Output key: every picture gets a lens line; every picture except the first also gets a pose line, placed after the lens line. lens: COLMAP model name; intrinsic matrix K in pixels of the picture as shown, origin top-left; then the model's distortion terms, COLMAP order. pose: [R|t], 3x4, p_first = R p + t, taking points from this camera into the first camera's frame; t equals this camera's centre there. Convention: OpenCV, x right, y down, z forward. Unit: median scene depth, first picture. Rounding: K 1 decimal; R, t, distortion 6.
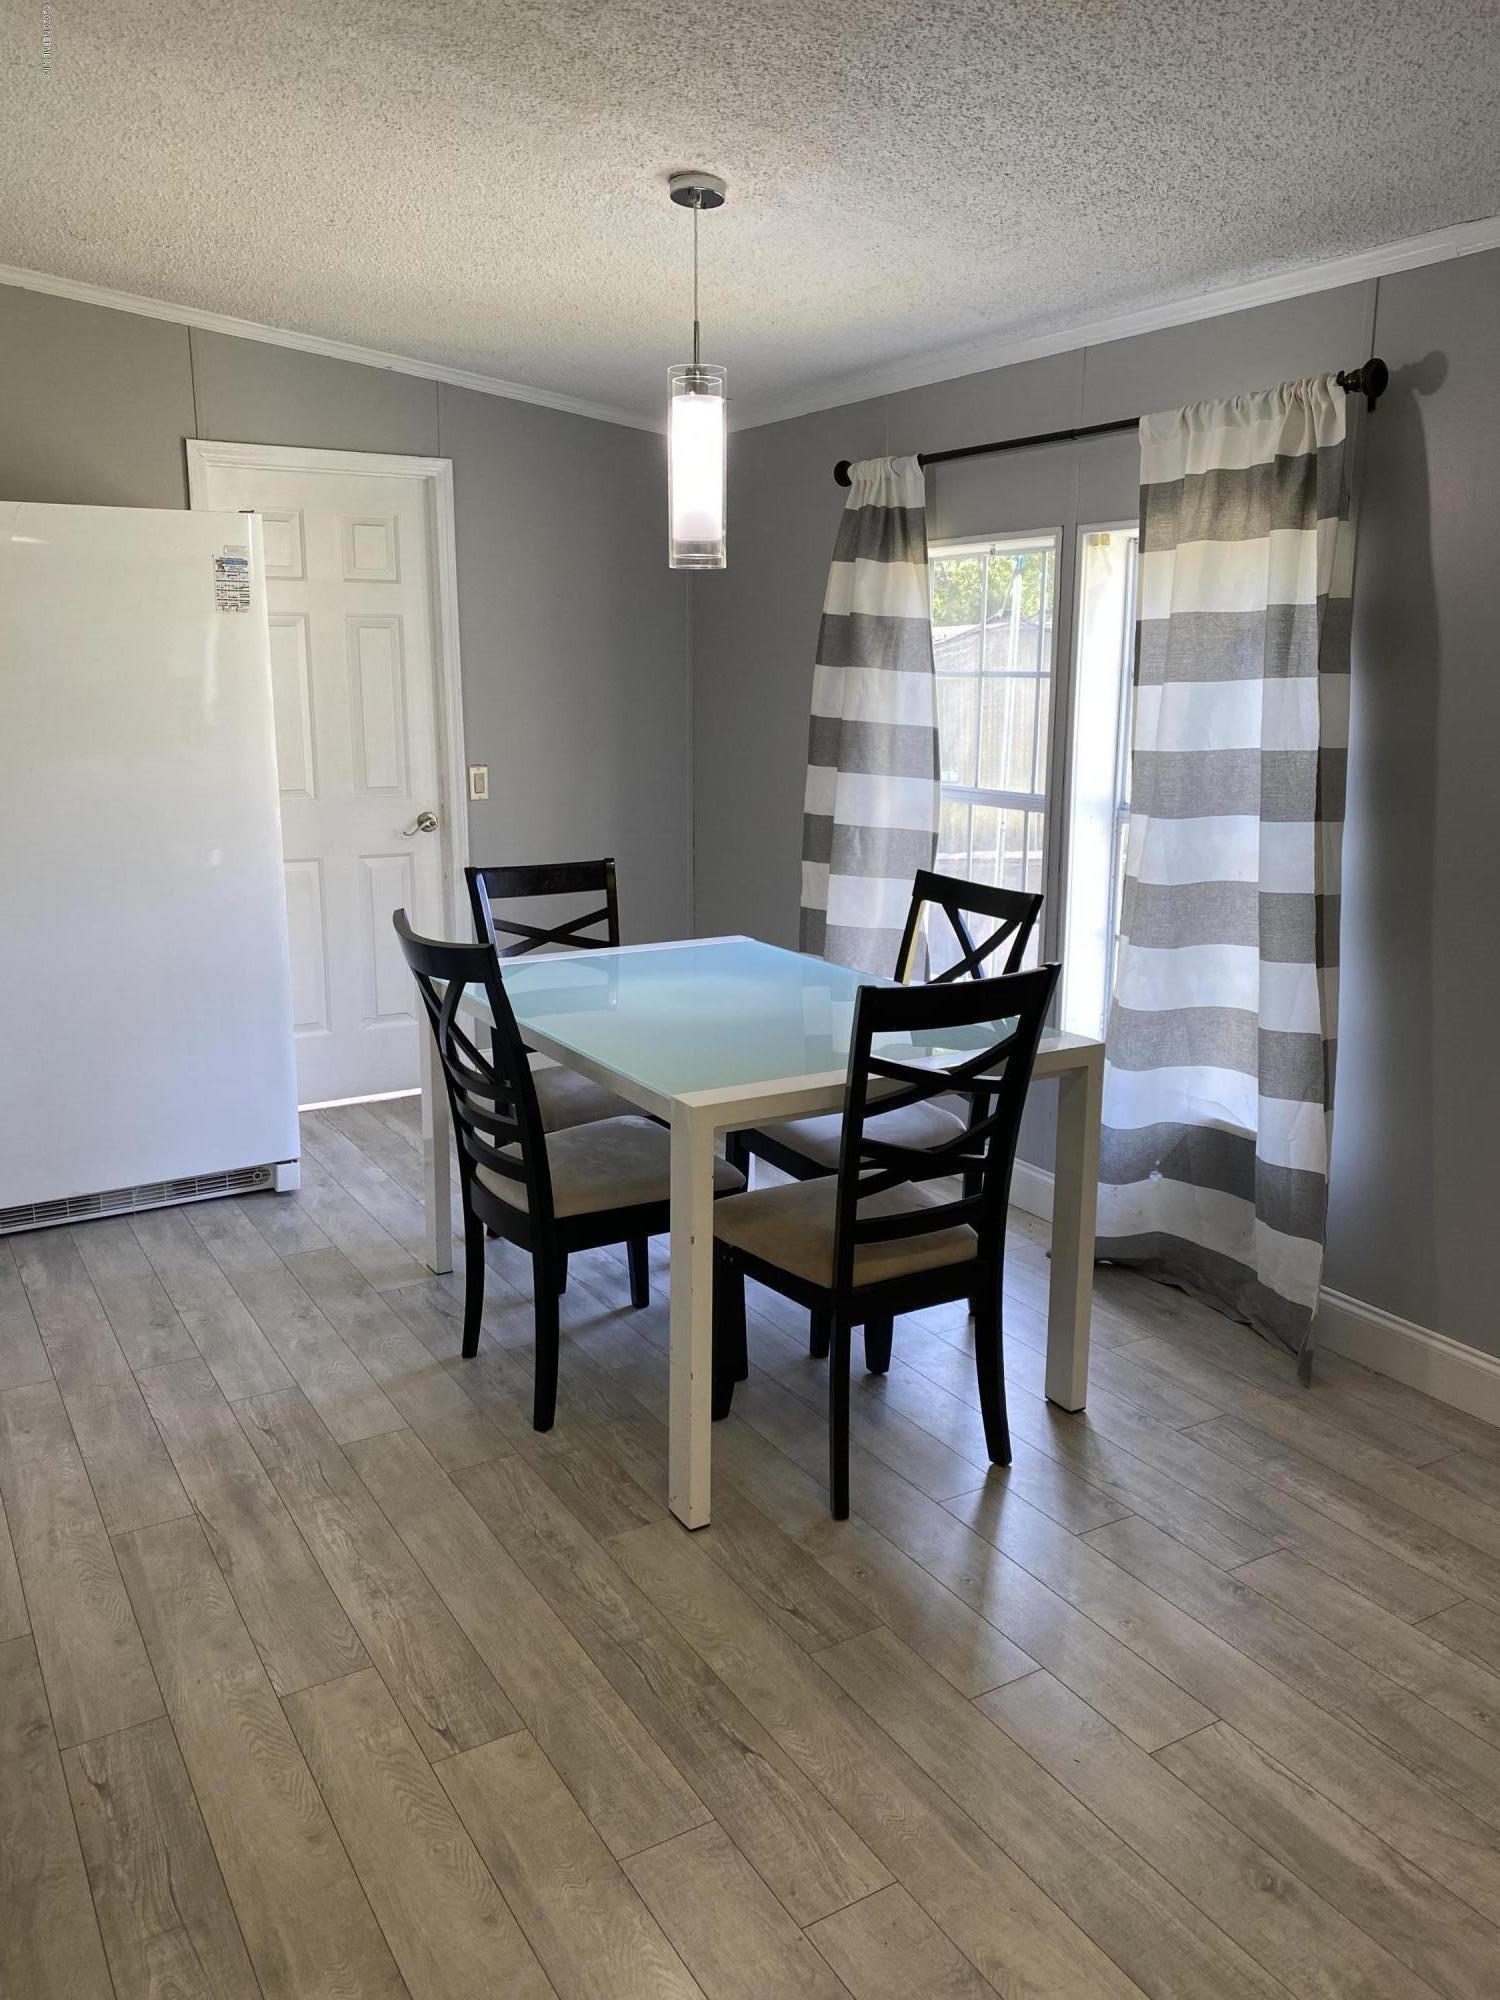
lens RADIAL K [[1548.8, 0, 750.0], [0, 1548.8, 1000.0], [0, 0, 1]] dist [0.016252, 0.009368]
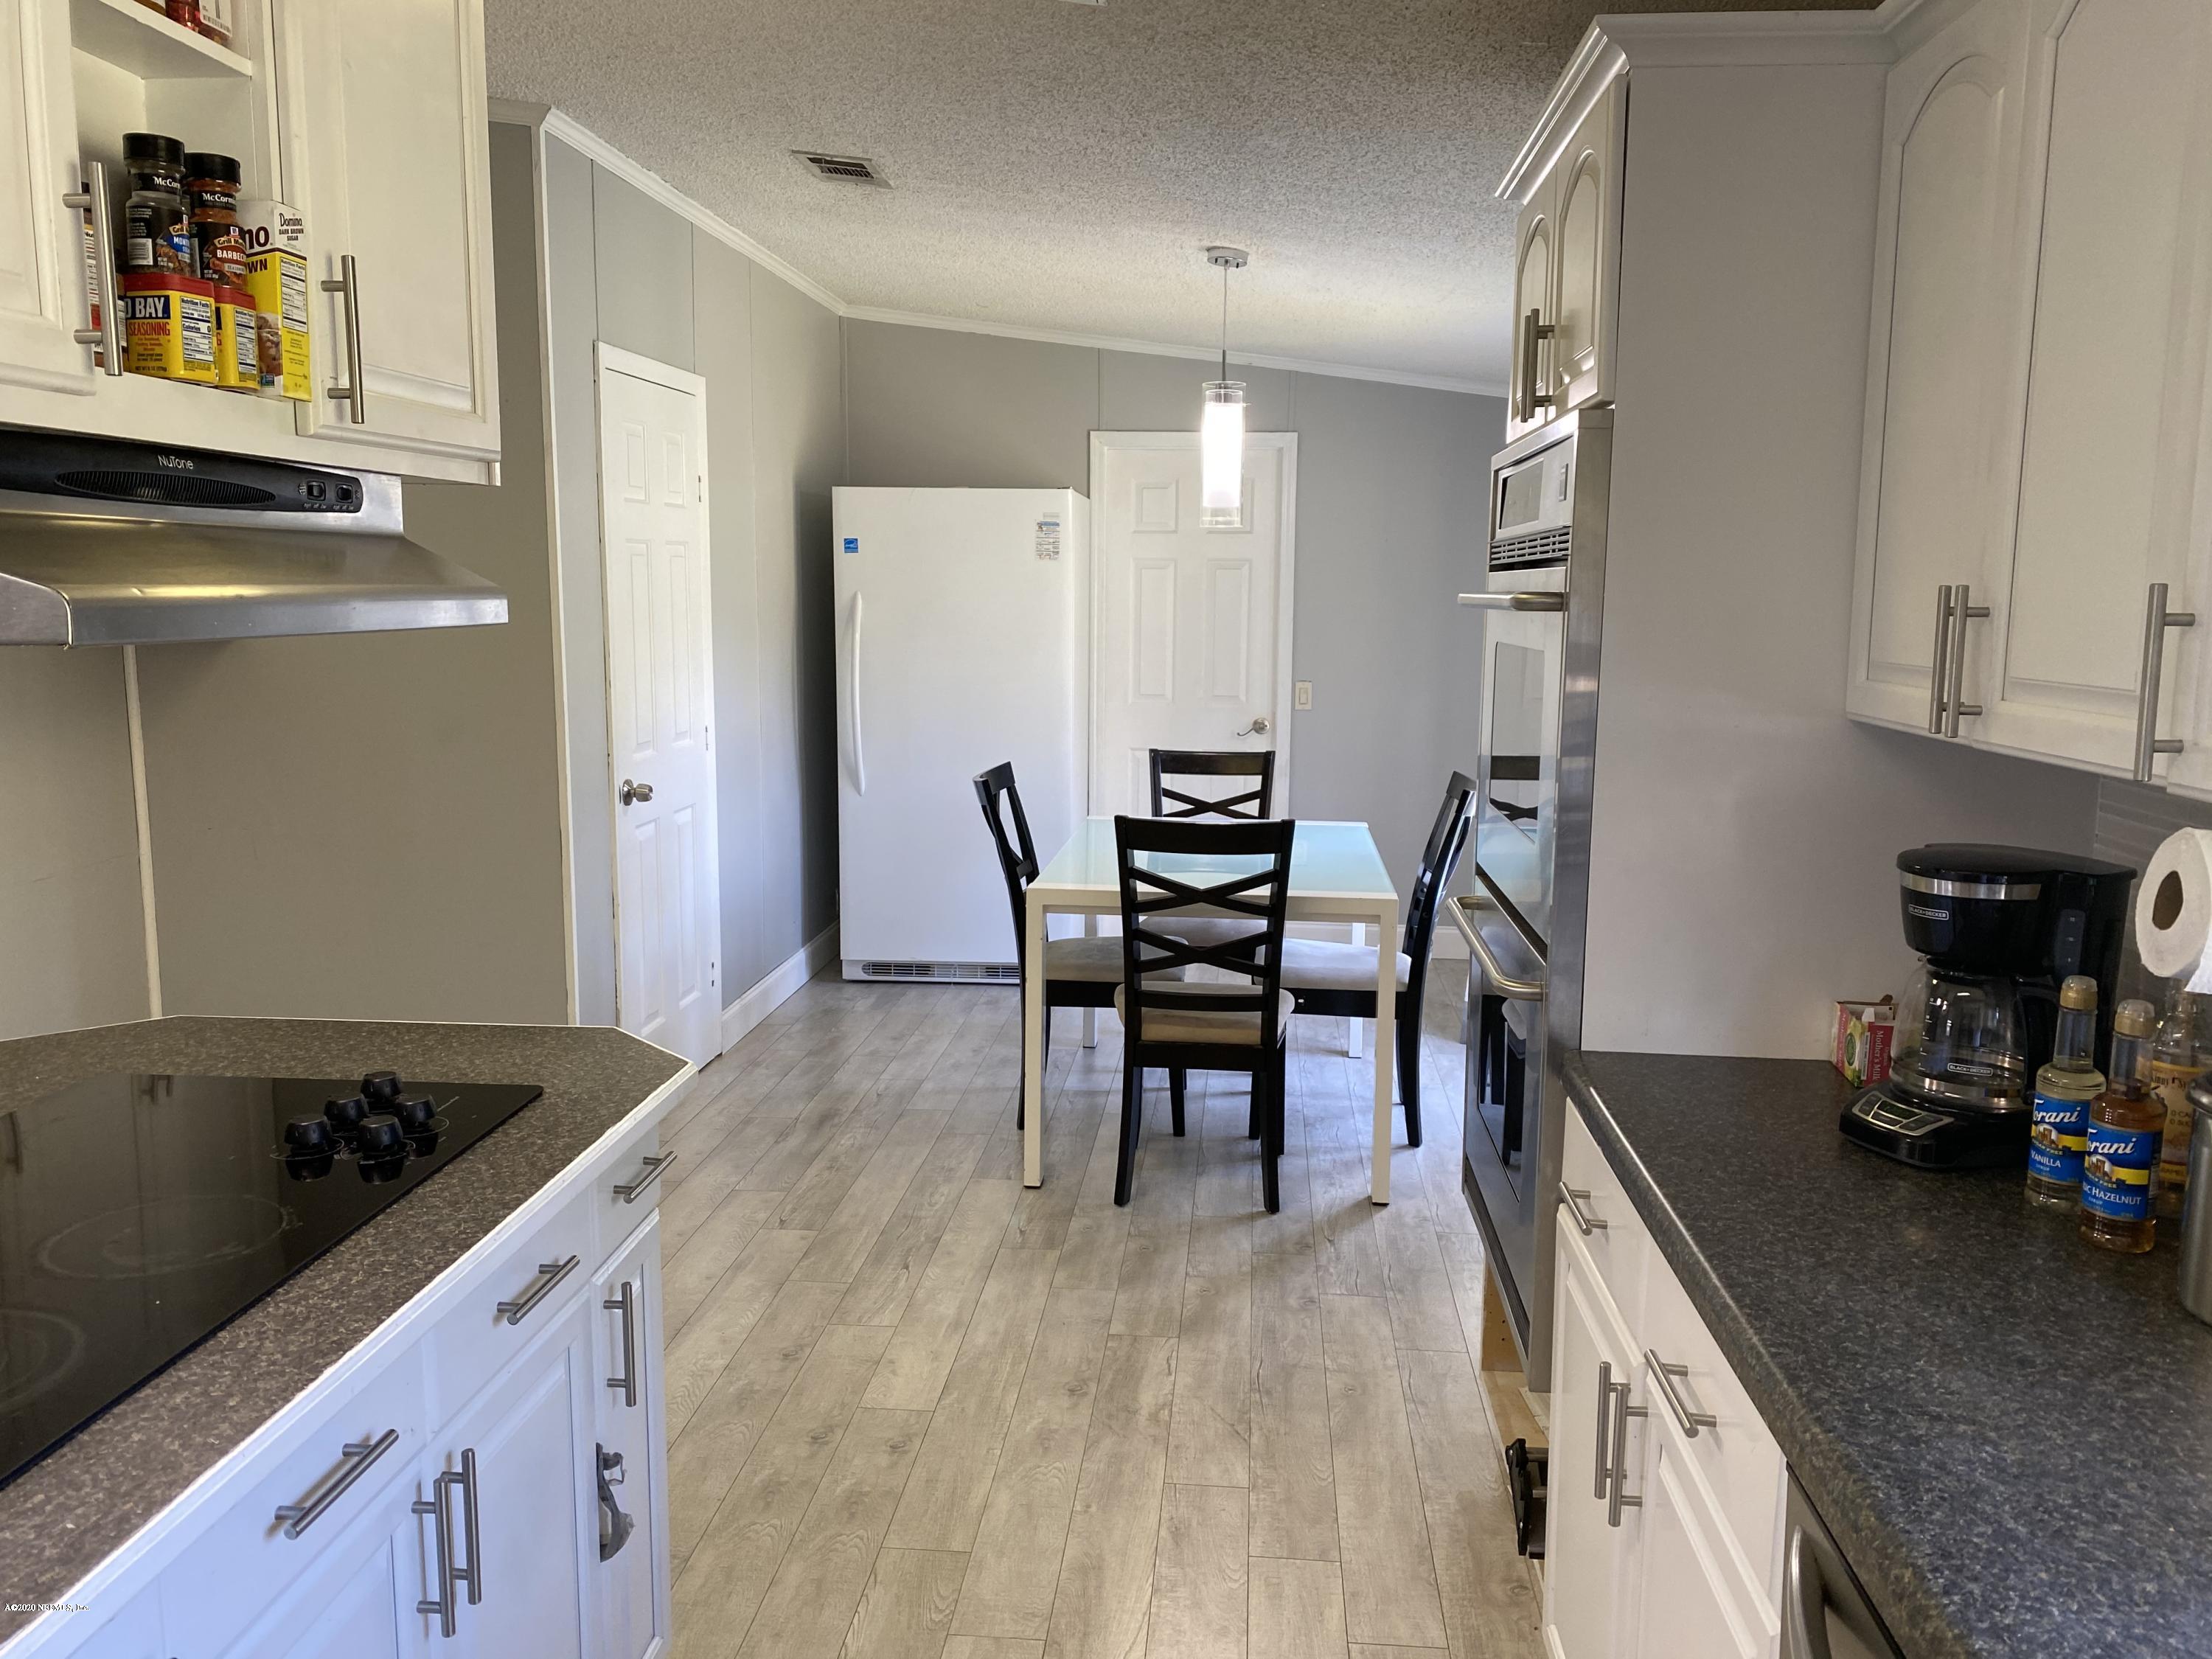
lens RADIAL K [[1702.0, 0, 1106.0], [0, 1702.0, 829.5], [0, 0, 1]] dist [0.197434, 0.001153]
pose [[0.810819, 0.087244, -0.578758, 0.817686], [-0.132885, 0.990446, -0.036864, 0.054249], [0.570012, 0.106798, 0.814666, -0.263836]]
